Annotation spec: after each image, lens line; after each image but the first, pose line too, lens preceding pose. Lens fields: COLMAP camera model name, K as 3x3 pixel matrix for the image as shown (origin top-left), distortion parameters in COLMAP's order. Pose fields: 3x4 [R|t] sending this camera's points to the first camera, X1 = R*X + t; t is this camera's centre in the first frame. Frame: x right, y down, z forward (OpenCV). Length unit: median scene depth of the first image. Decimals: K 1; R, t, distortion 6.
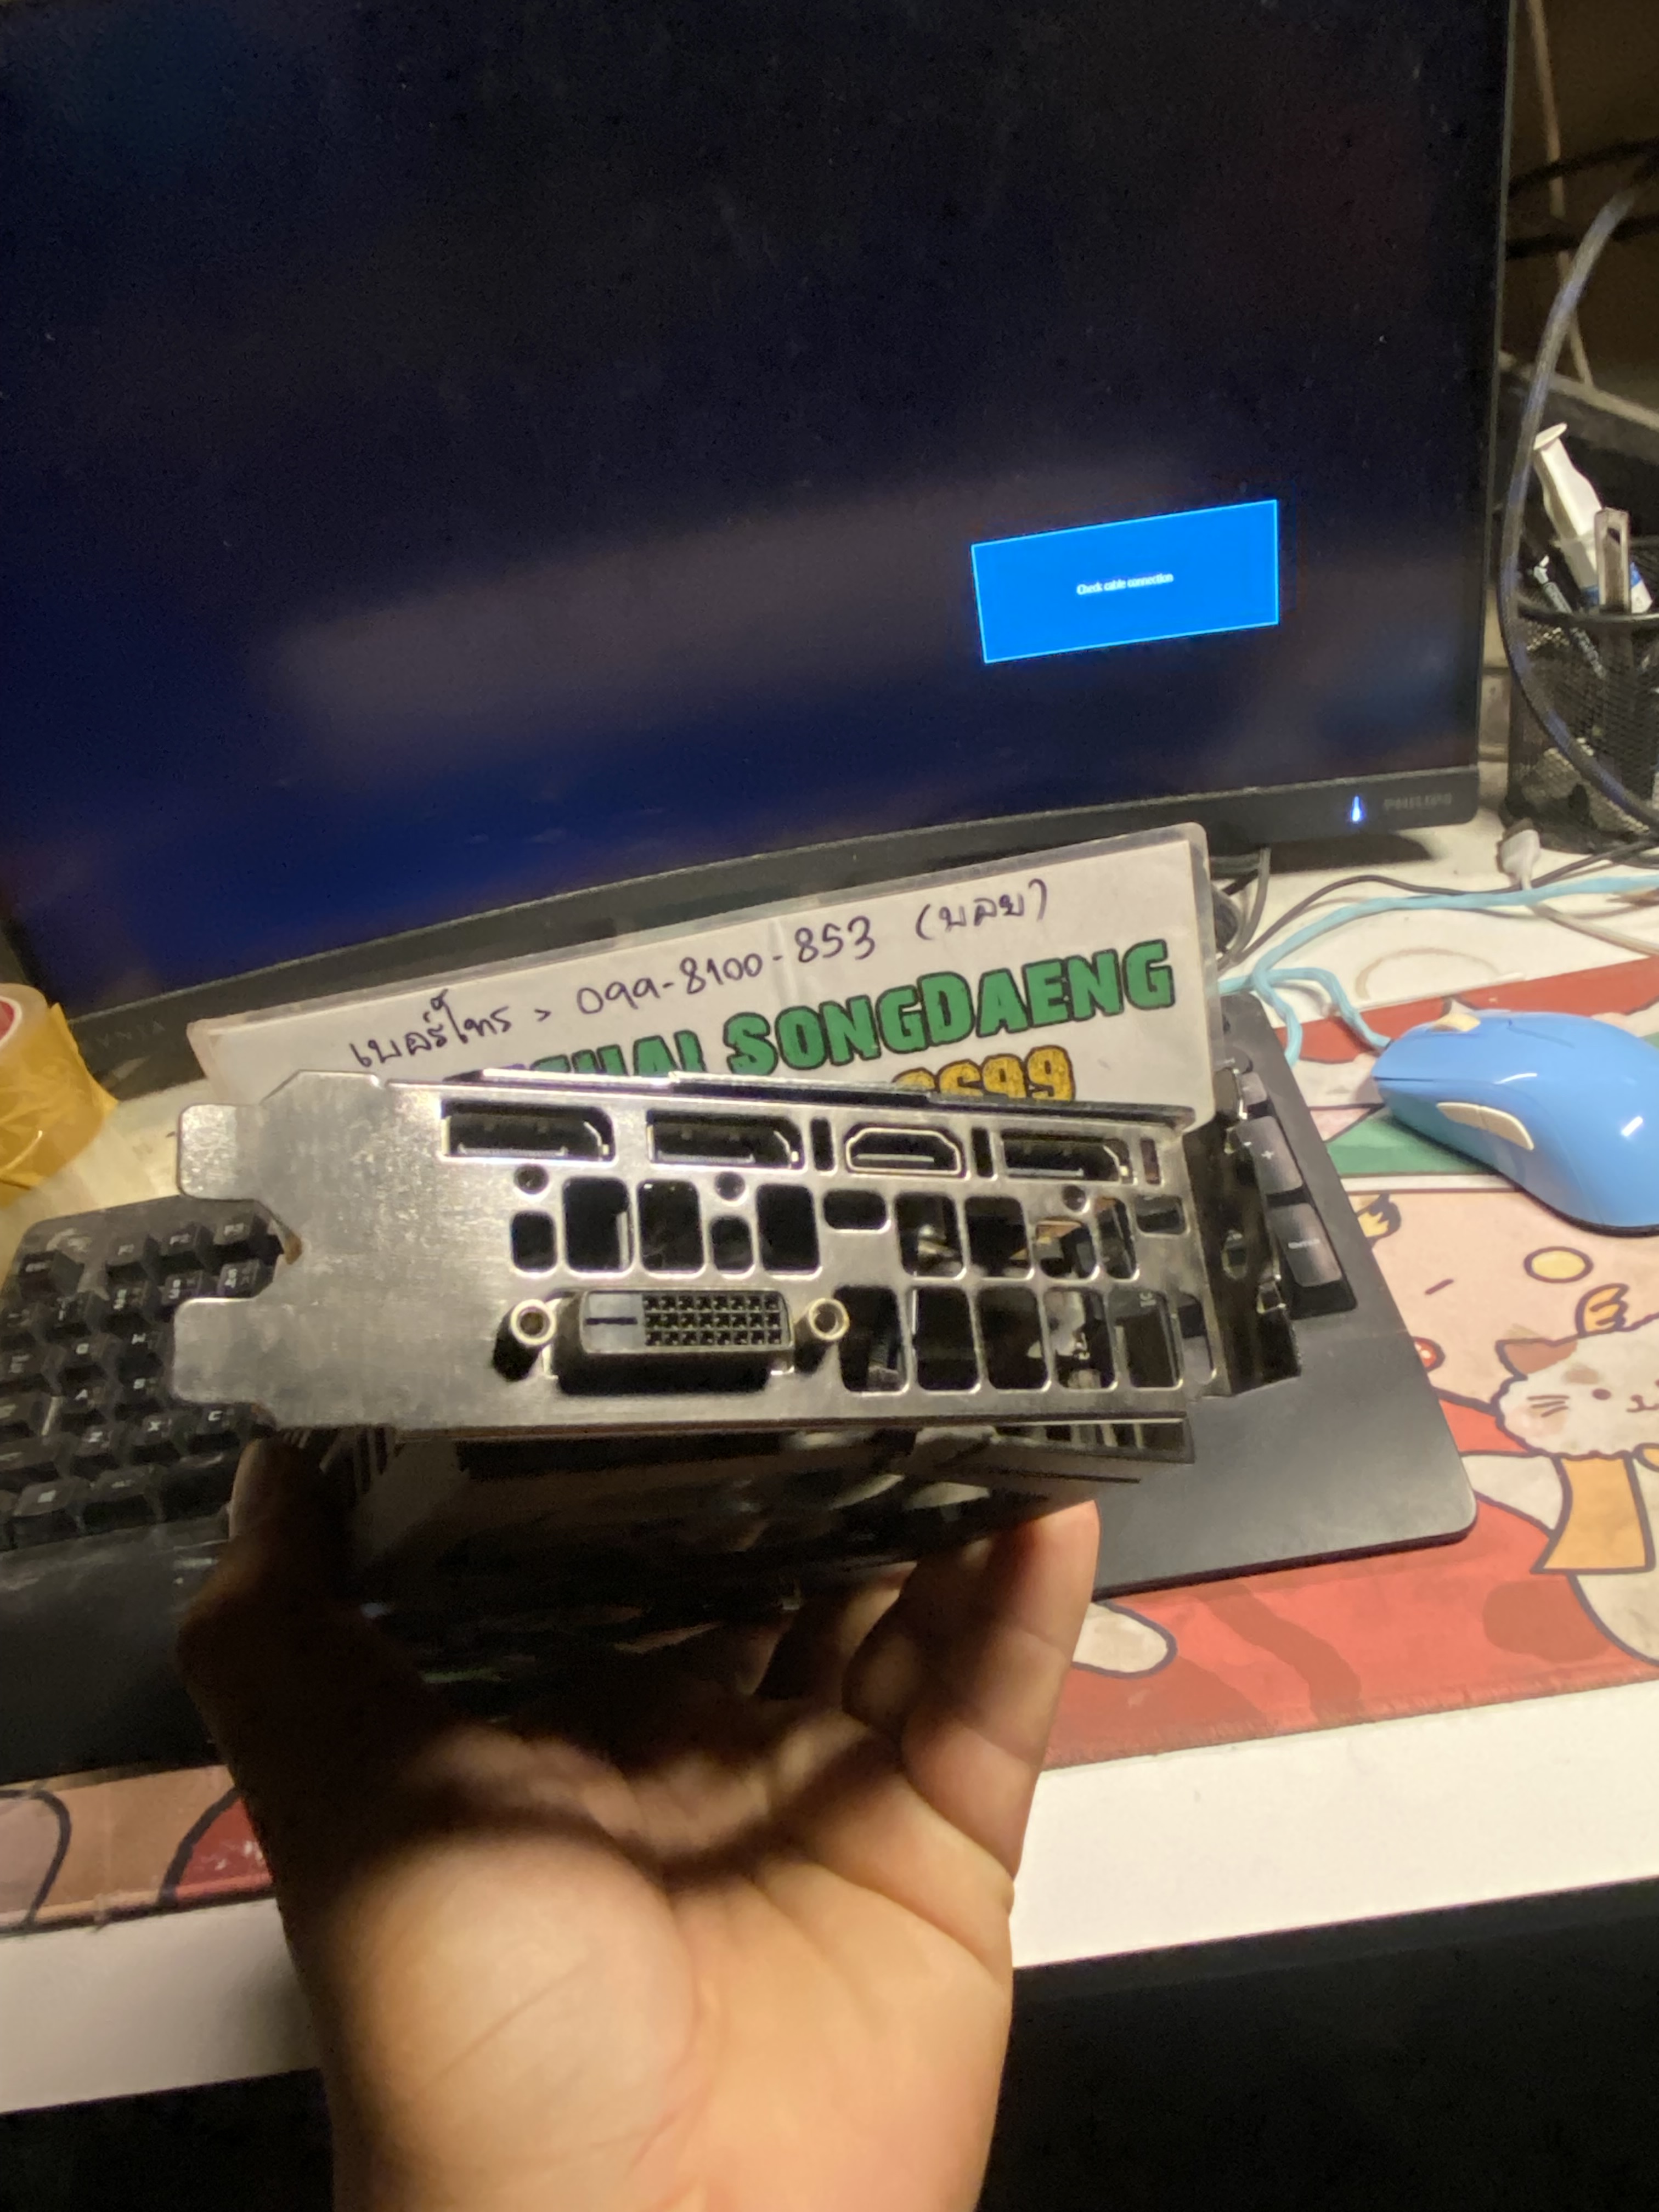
lens RADIAL K [[1621.7, 0, 831.2], [0, 1621.7, 1137.7], [0, 0, 1]] dist [0.127957, -0.181179]
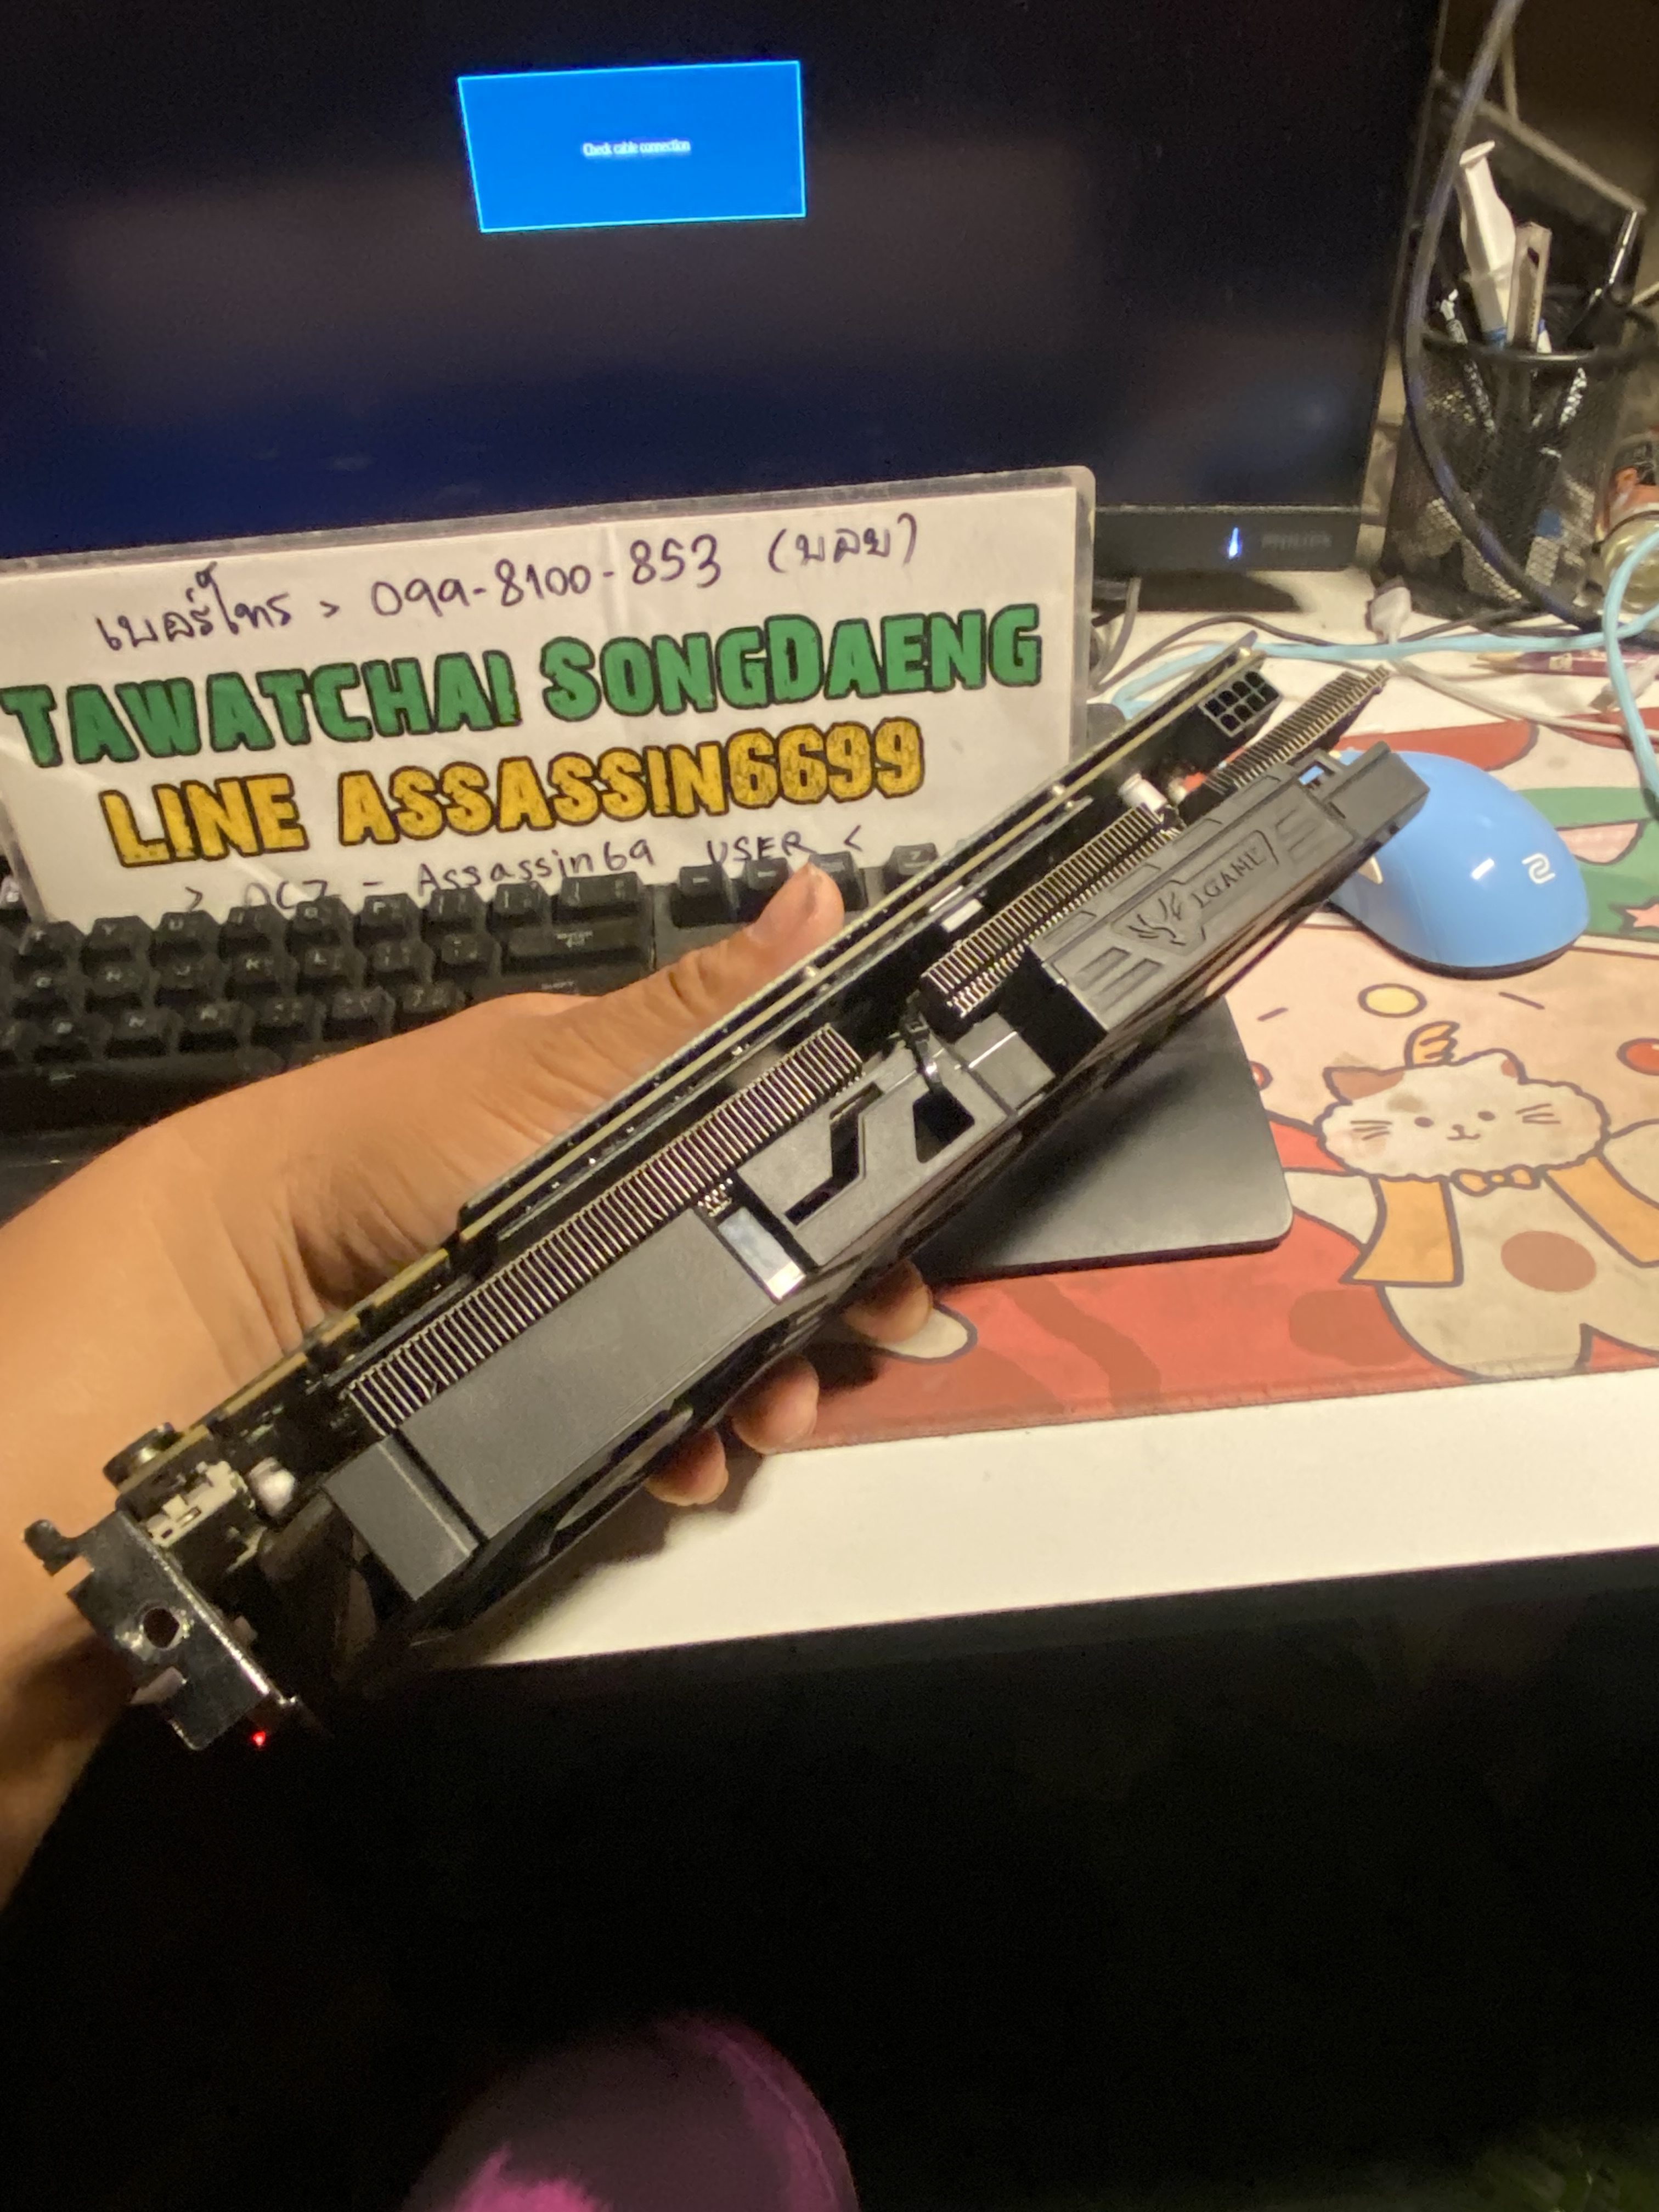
lens RADIAL K [[1617.2, 0, 829.5], [0, 1617.2, 1138.1], [0, 0, 1]] dist [0.119383, -0.151411]
pose [[0.989515, 0.077499, 0.121878, 0.000790], [-0.089920, 0.990920, 0.099958, 0.091760], [-0.113025, -0.109870, 0.987499, 0.076563]]
